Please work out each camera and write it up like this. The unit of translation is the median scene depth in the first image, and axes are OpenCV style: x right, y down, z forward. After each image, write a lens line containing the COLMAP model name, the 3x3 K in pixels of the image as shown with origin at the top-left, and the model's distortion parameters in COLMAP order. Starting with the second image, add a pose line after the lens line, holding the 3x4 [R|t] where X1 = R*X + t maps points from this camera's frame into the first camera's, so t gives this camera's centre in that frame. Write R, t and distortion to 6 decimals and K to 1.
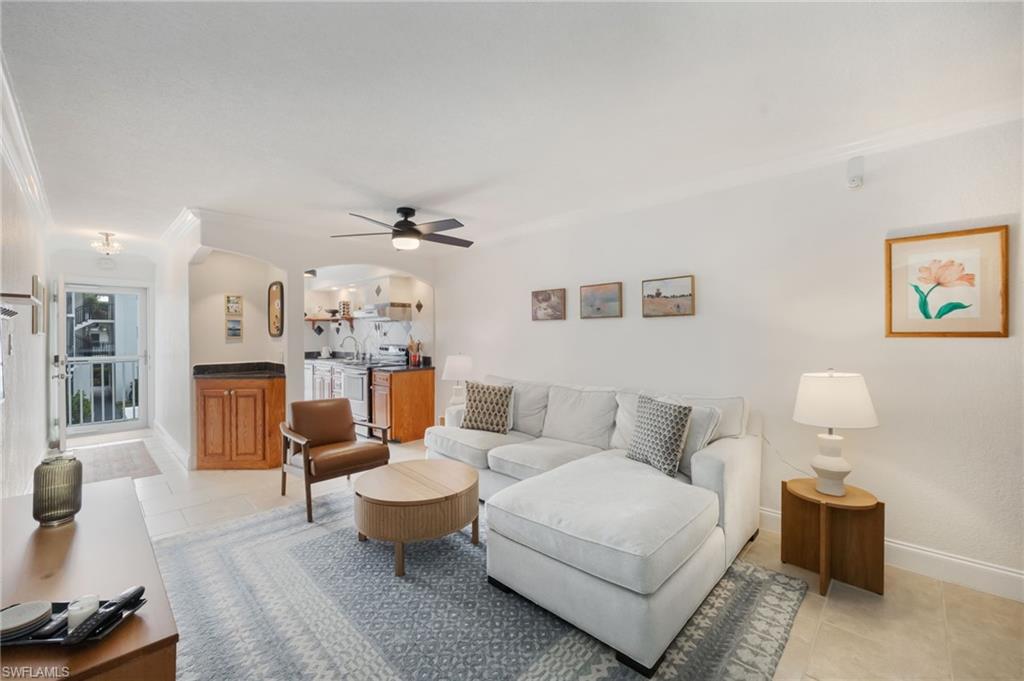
lens RADIAL K [[409.3, 0, 509.5], [0, 409.3, 338.2], [0, 0, 1]] dist [-0.001429, 0.000063]
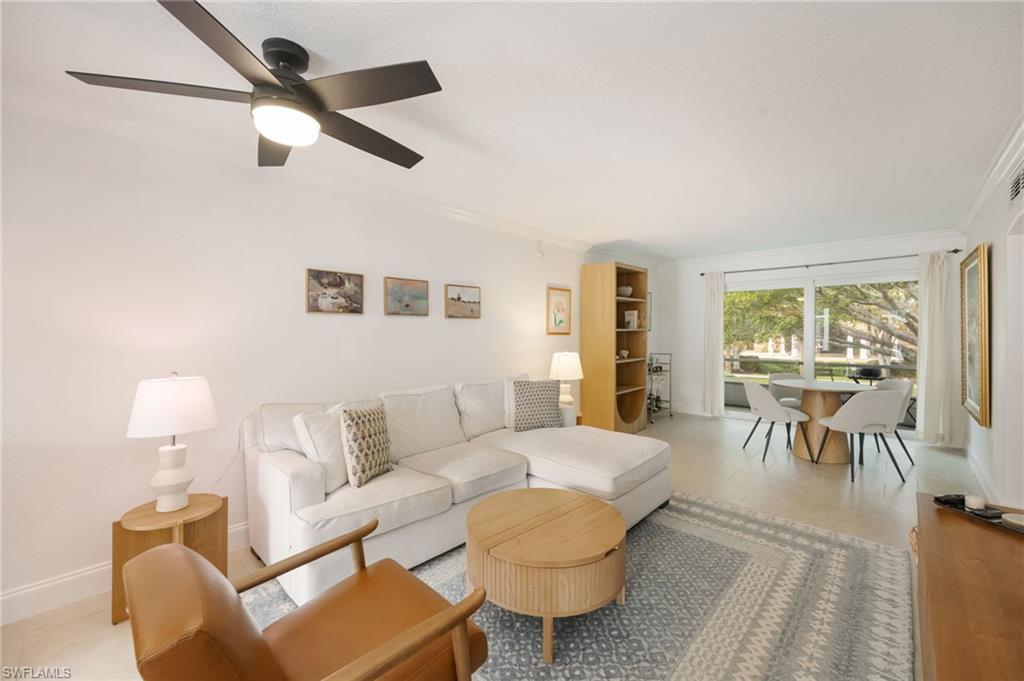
lens RADIAL K [[409.4, 0, 510.2], [0, 409.4, 345.5], [0, 0, 1]] dist [-0.001606, -0.000130]
pose [[-0.014219, -0.026237, 0.999555, -0.719062], [0.009037, 0.999611, 0.026367, -0.003321], [-0.999858, 0.009408, -0.013976, 0.787183]]
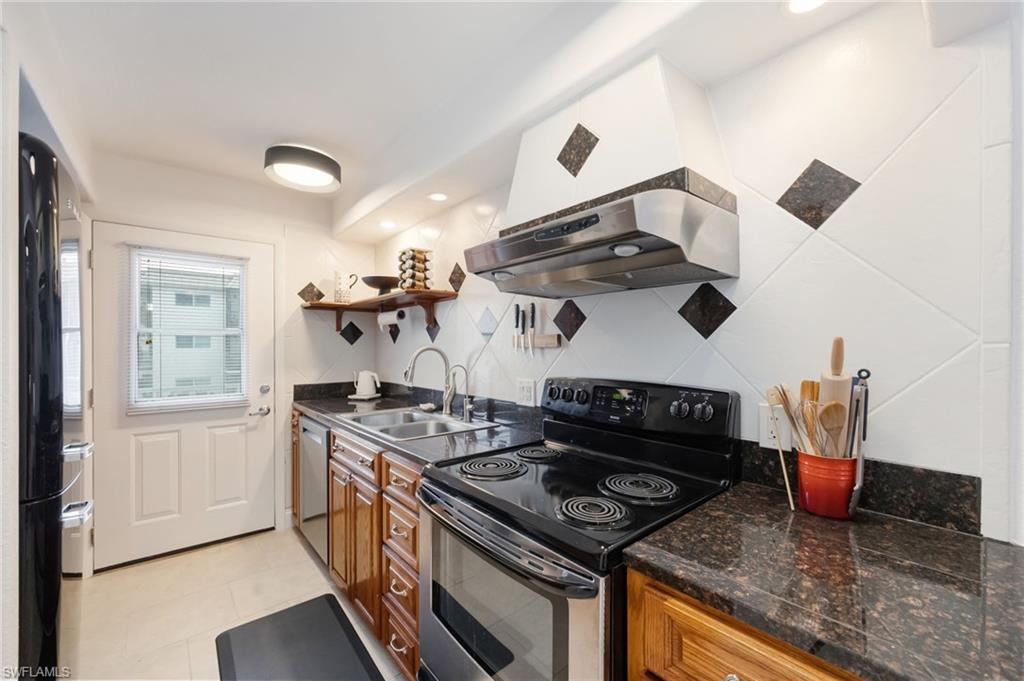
lens RADIAL K [[409.4, 0, 510.2], [0, 409.4, 345.5], [0, 0, 1]] dist [-0.001606, -0.000130]
pose [[0.994557, 0.003312, -0.104140, -0.543064], [-0.004234, 0.999954, -0.008636, -0.005697], [0.104107, 0.009030, 0.994525, 1.254025]]
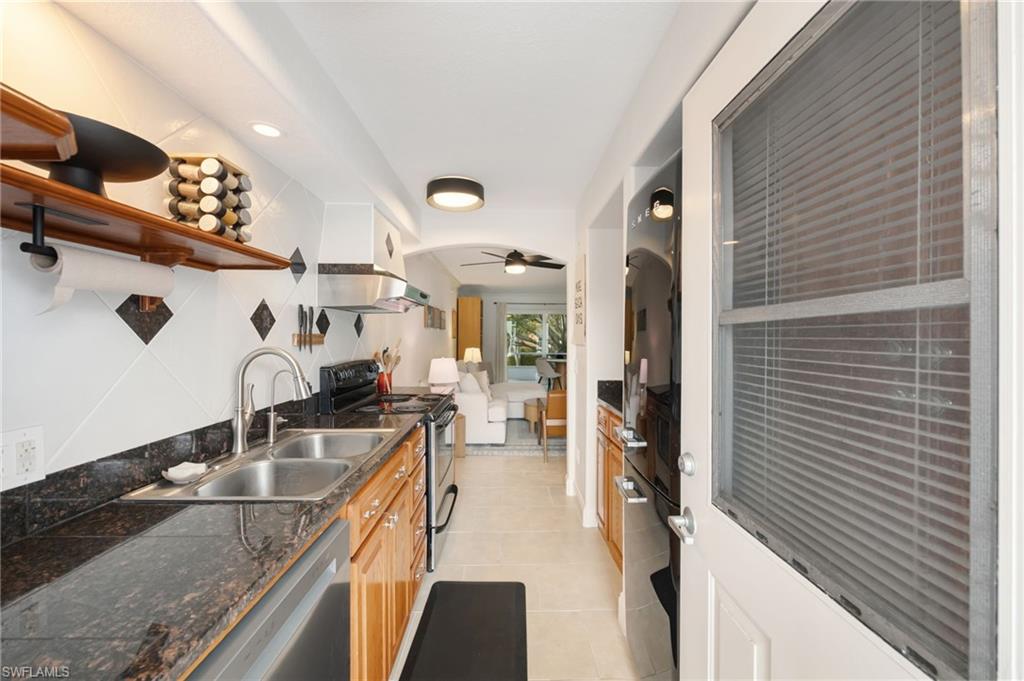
lens RADIAL K [[414.4, 0, 507.6], [0, 414.4, 338.4], [0, 0, 1]] dist [-0.007947, 0.000584]
pose [[-0.697510, -0.001968, 0.716573, -1.216760], [0.005554, 0.999951, 0.008153, -0.019692], [-0.716554, 0.009667, -0.697465, 2.001123]]
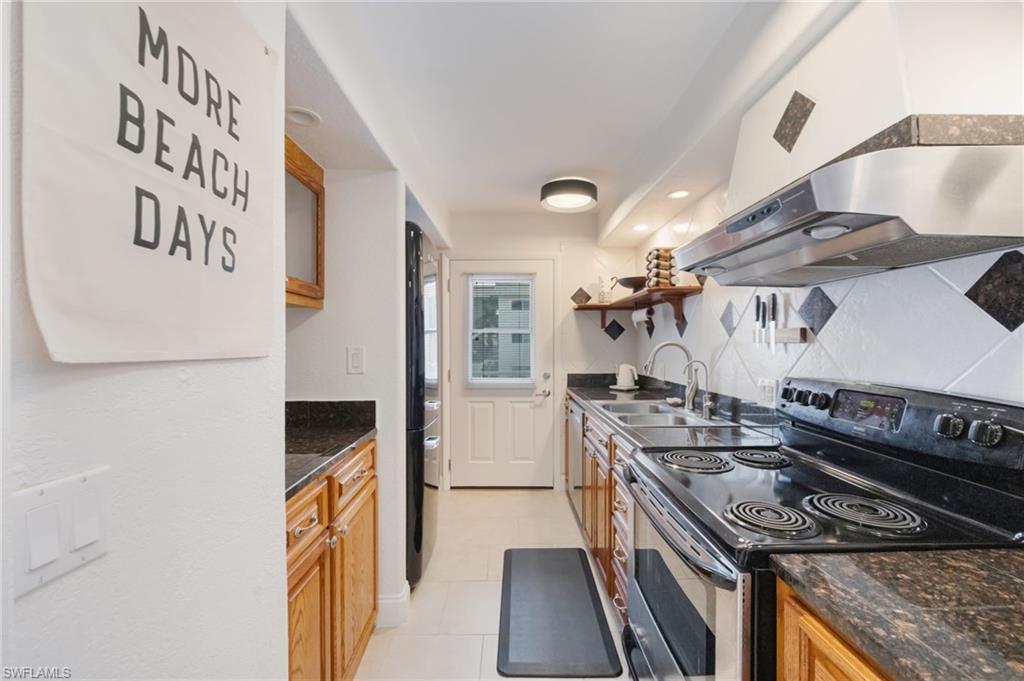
lens RADIAL K [[407.0, 0, 514.3], [0, 407.0, 342.2], [0, 0, 1]] dist [-0.001941, 0.000040]
pose [[0.705086, 0.003686, -0.709112, -0.448479], [-0.005918, 0.999982, -0.000687, -0.006743], [0.709097, 0.004681, 0.705095, 1.237790]]
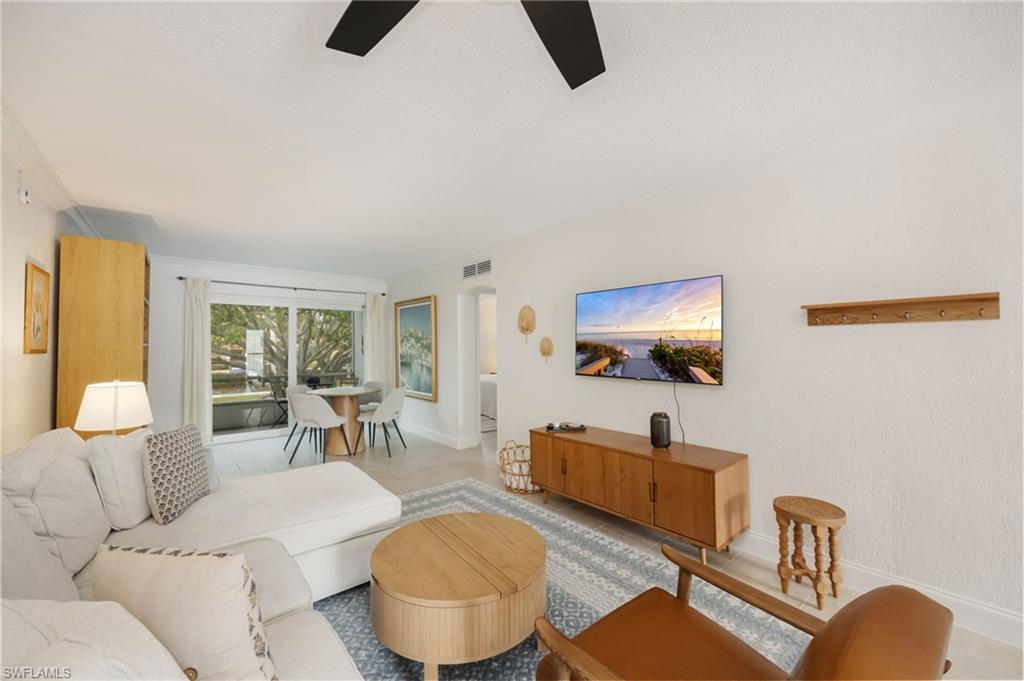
lens RADIAL K [[406.3, 0, 512.0], [0, 406.3, 325.1], [0, 0, 1]] dist [0.009174, -0.000016]
pose [[-0.994580, 0.018294, 0.102357, -0.285462], [0.013857, 0.998940, -0.043887, -0.008172], [-0.103051, -0.042230, -0.993779, 1.253232]]
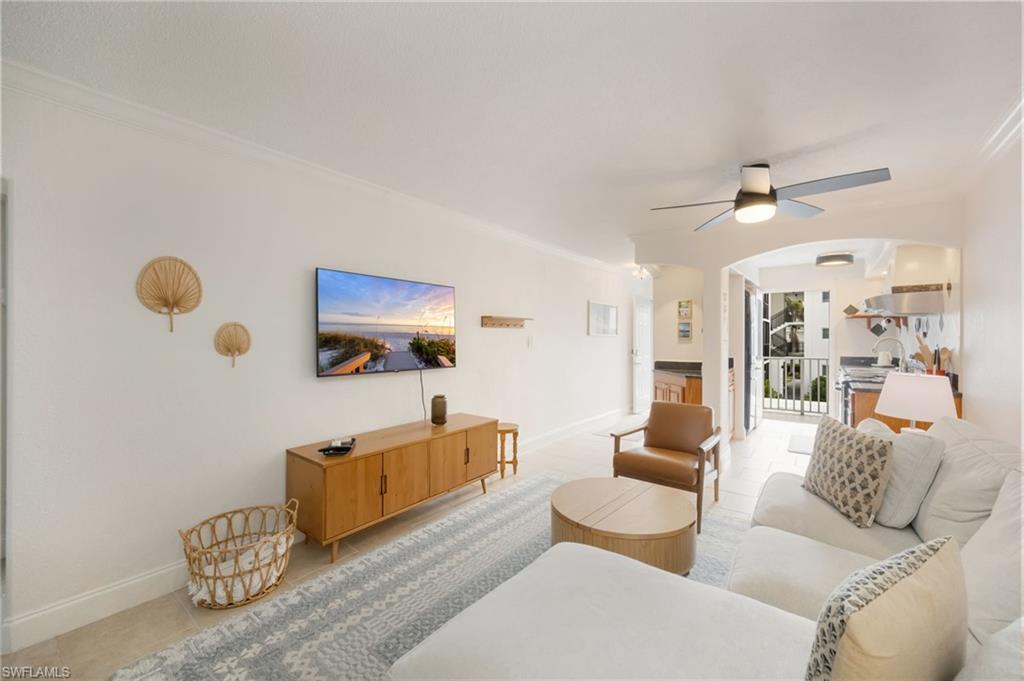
lens RADIAL K [[407.0, 0, 514.3], [0, 407.0, 342.2], [0, 0, 1]] dist [-0.001941, 0.000040]
pose [[0.121710, 0.016507, -0.992428, 0.441382], [-0.006760, 0.999852, 0.015801, -0.006994], [0.992543, 0.004786, 0.121804, 0.491723]]
